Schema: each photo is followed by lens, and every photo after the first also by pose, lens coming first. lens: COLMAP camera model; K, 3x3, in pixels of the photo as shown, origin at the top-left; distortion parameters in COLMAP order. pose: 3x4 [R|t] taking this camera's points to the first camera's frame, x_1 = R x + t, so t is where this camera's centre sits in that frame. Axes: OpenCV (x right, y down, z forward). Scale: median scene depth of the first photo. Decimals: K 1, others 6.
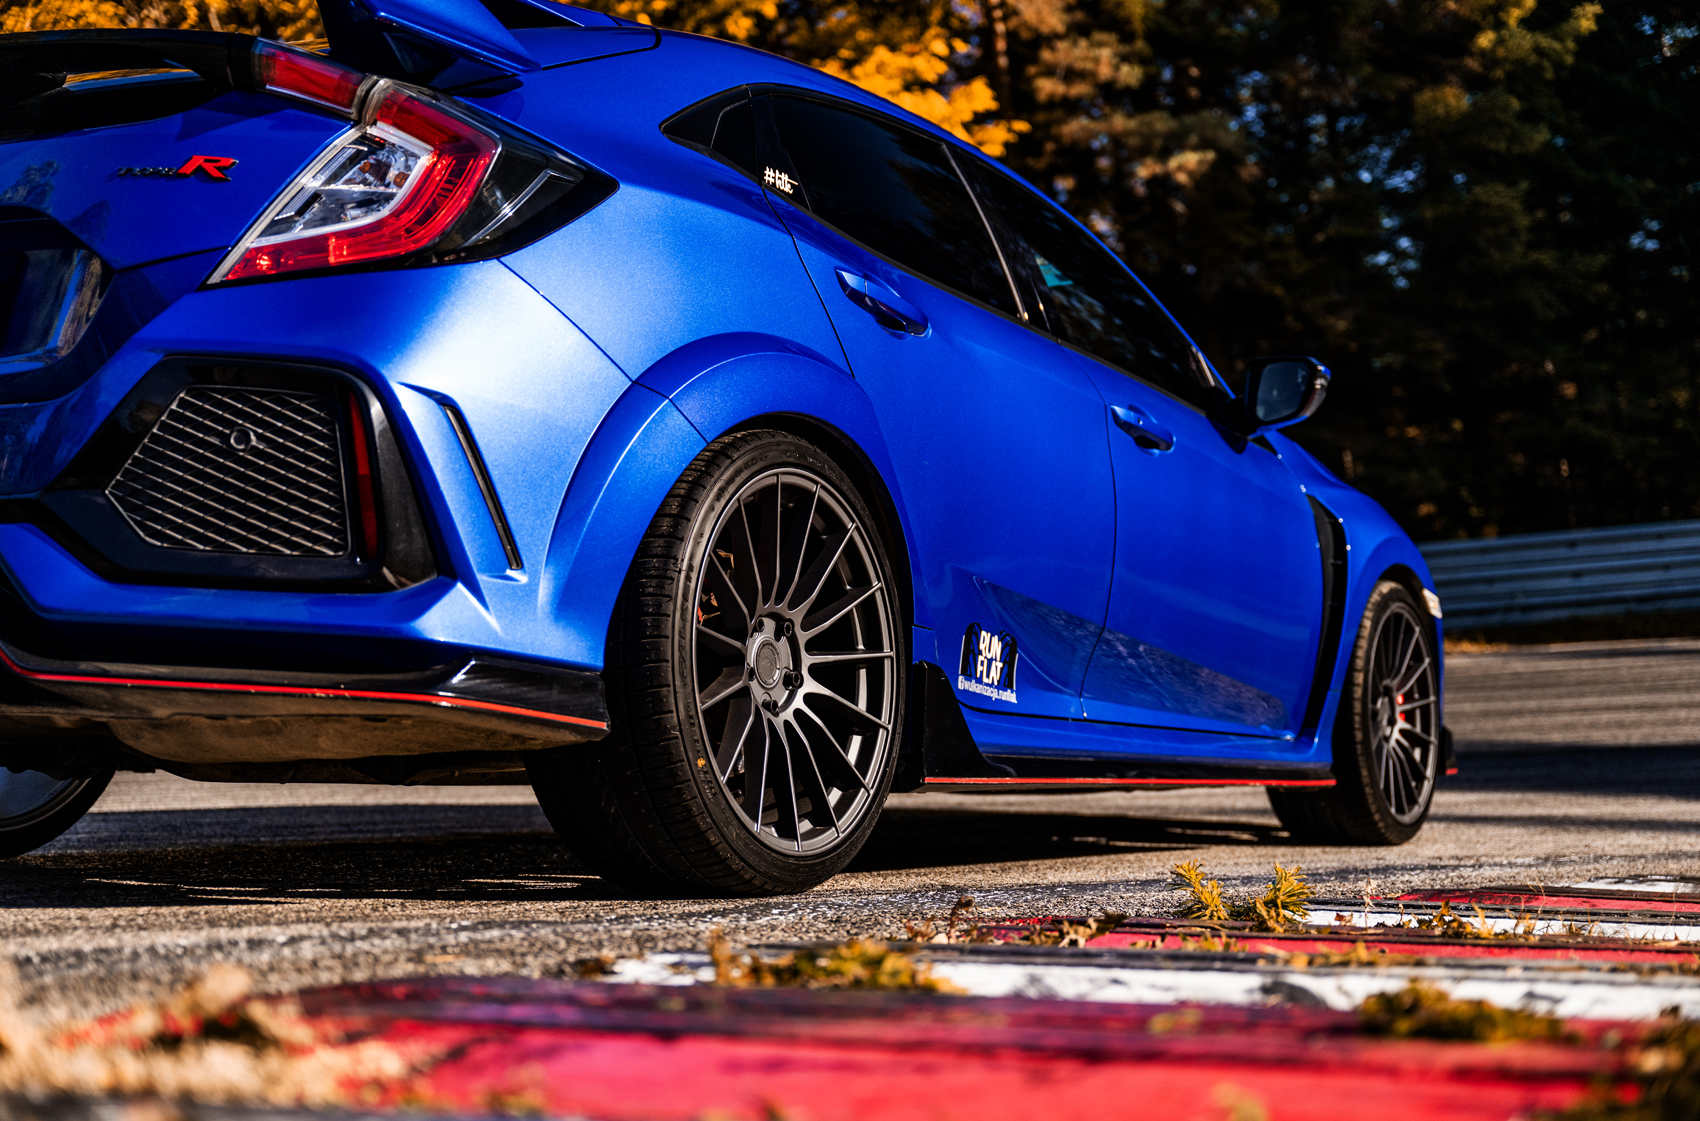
lens RADIAL K [[2236.4, 0, 850.0], [0, 2236.4, 560.5], [0, 0, 1]] dist [0.012102, 0.033286]
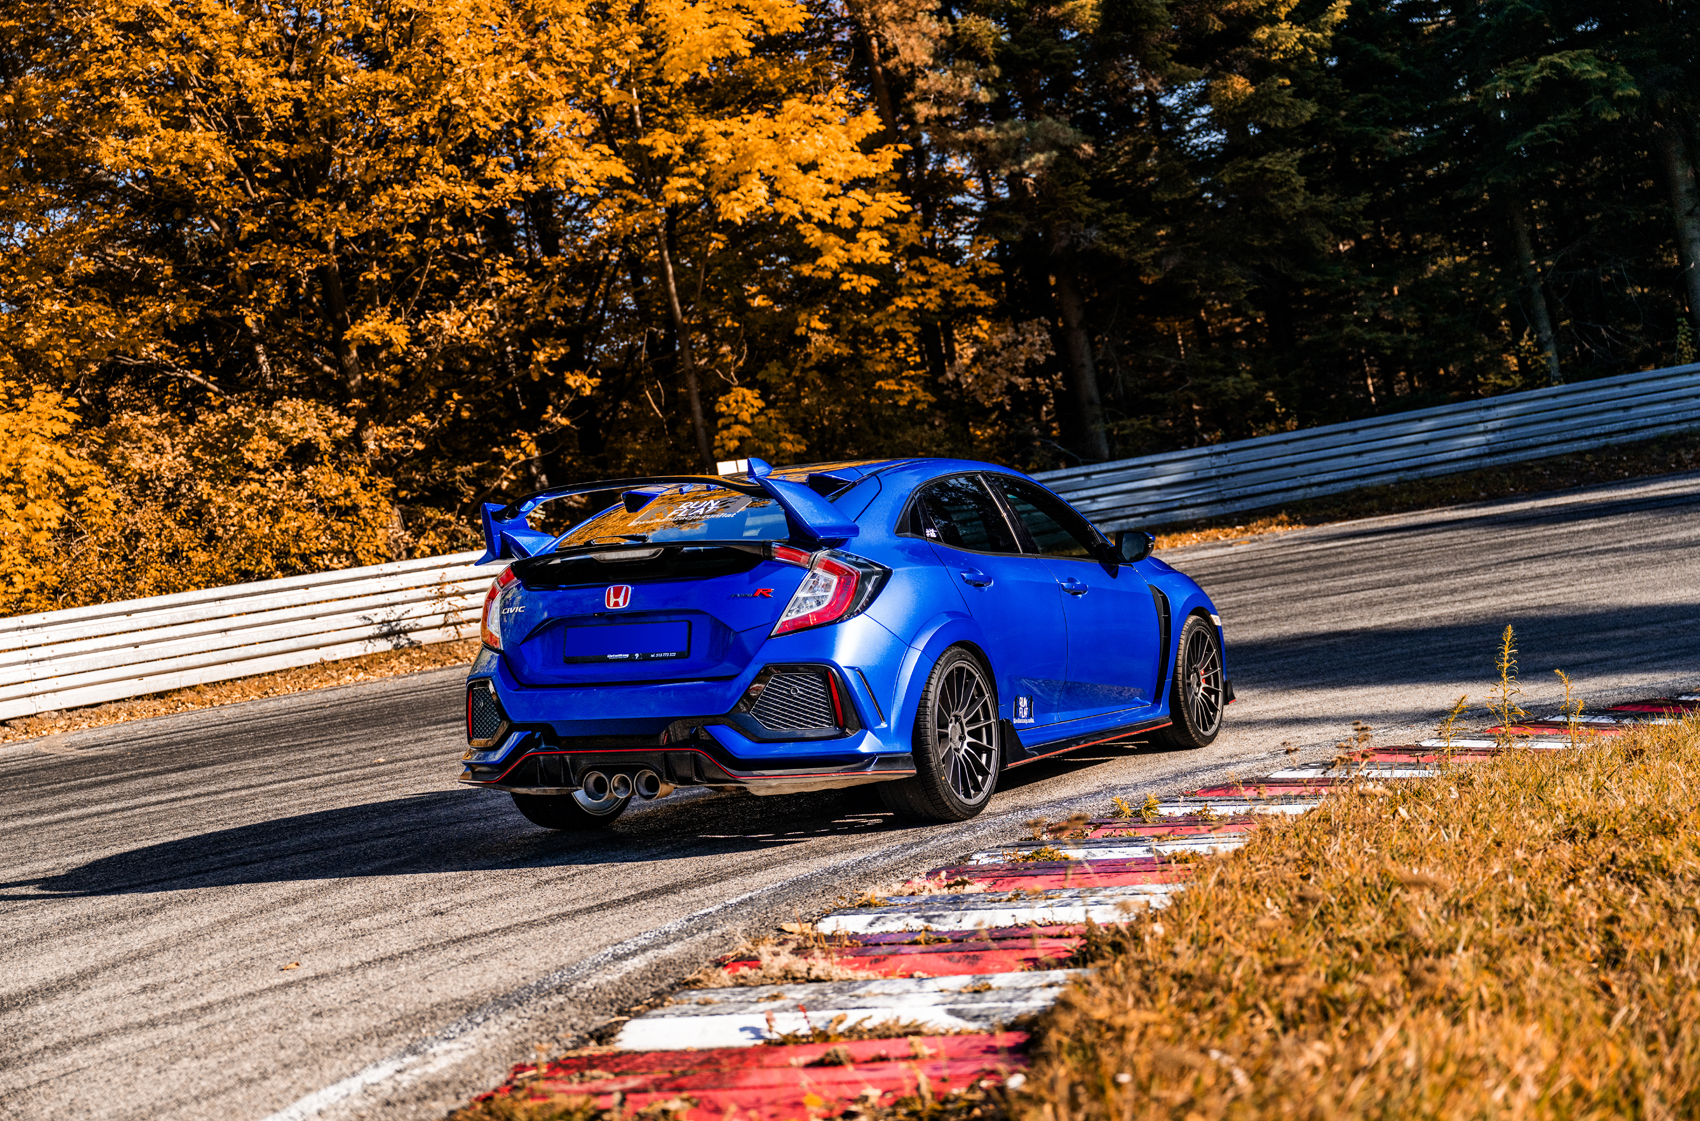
lens RADIAL K [[2079.1, 0, 850.0], [0, 2079.1, 560.5], [0, 0, 1]] dist [0.003865, -0.004262]
pose [[0.995011, -0.085758, 0.050976, -0.220242], [0.081980, 0.994025, 0.072072, -0.285220], [-0.056853, -0.067533, 0.996096, -1.187815]]
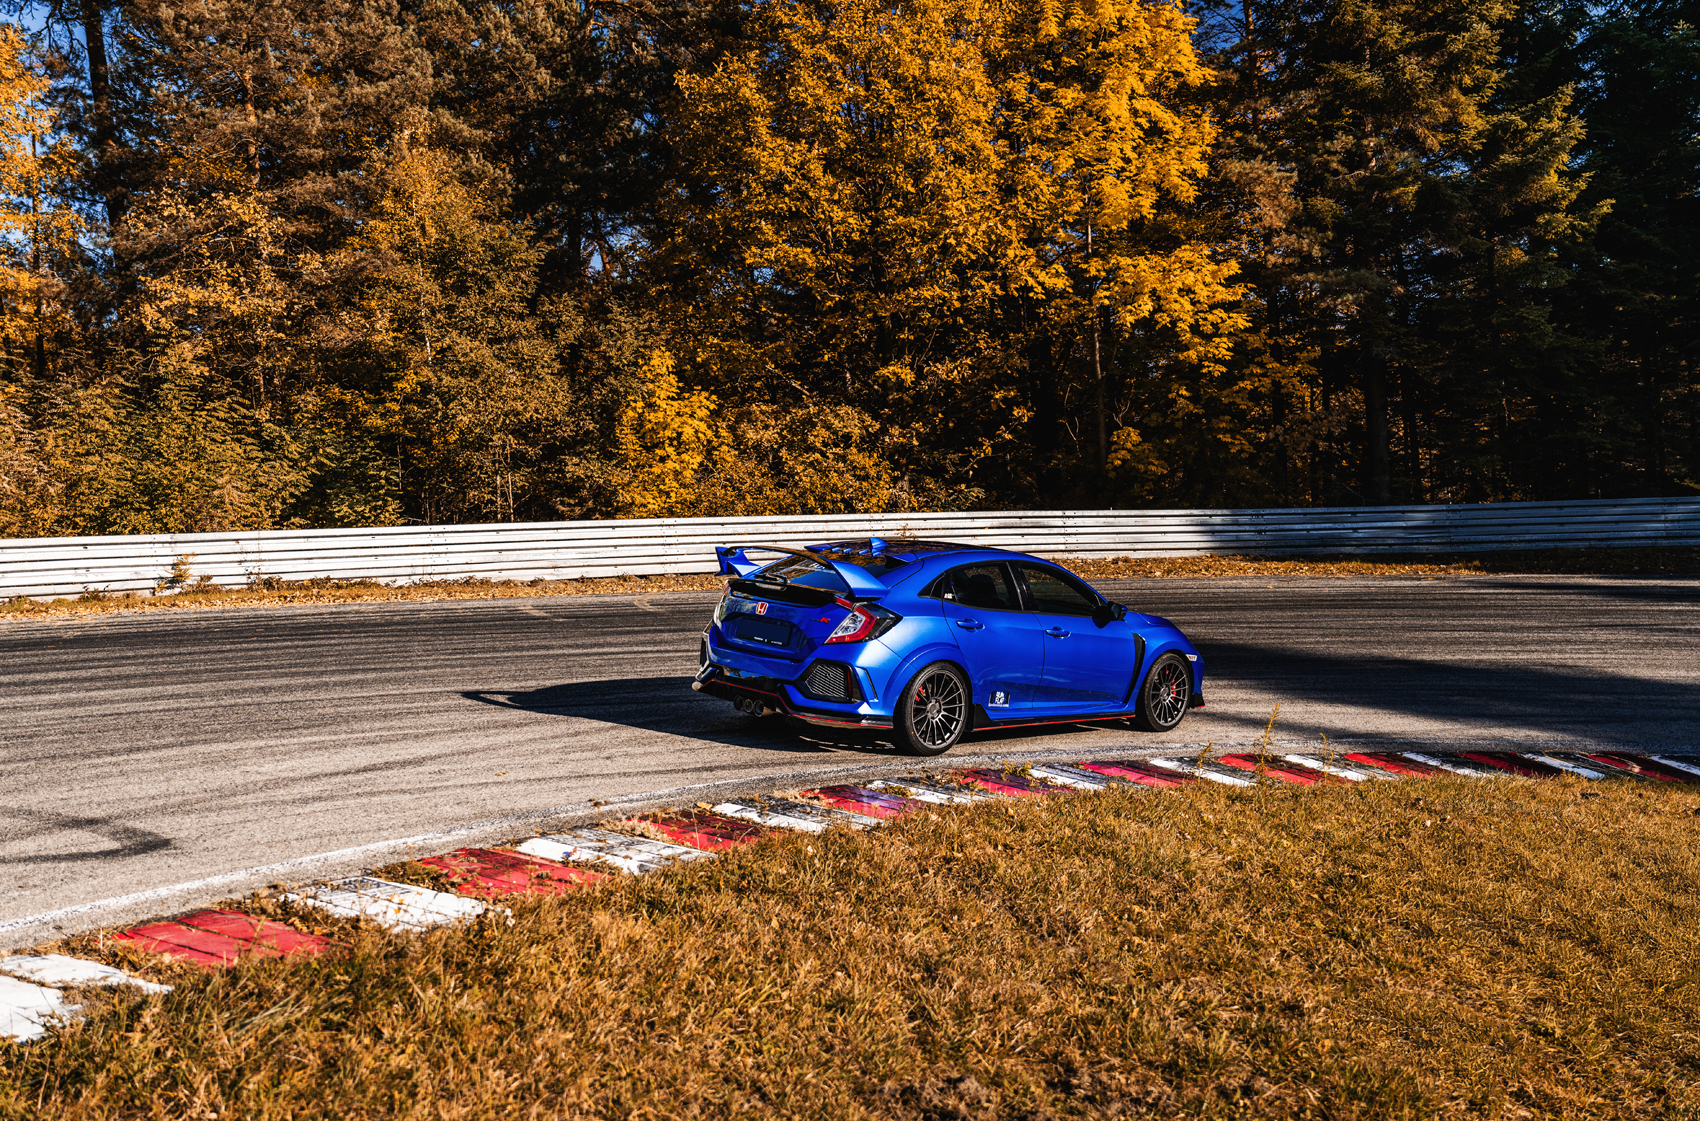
lens RADIAL K [[1371.8, 0, 852.7], [0, 1371.8, 567.6], [0, 0, 1]] dist [-0.004520, 0.001063]
pose [[0.960724, 0.063579, -0.270126, 0.477985], [-0.031421, 0.992063, 0.121750, -0.506411], [0.275723, -0.108480, 0.955096, -1.535209]]
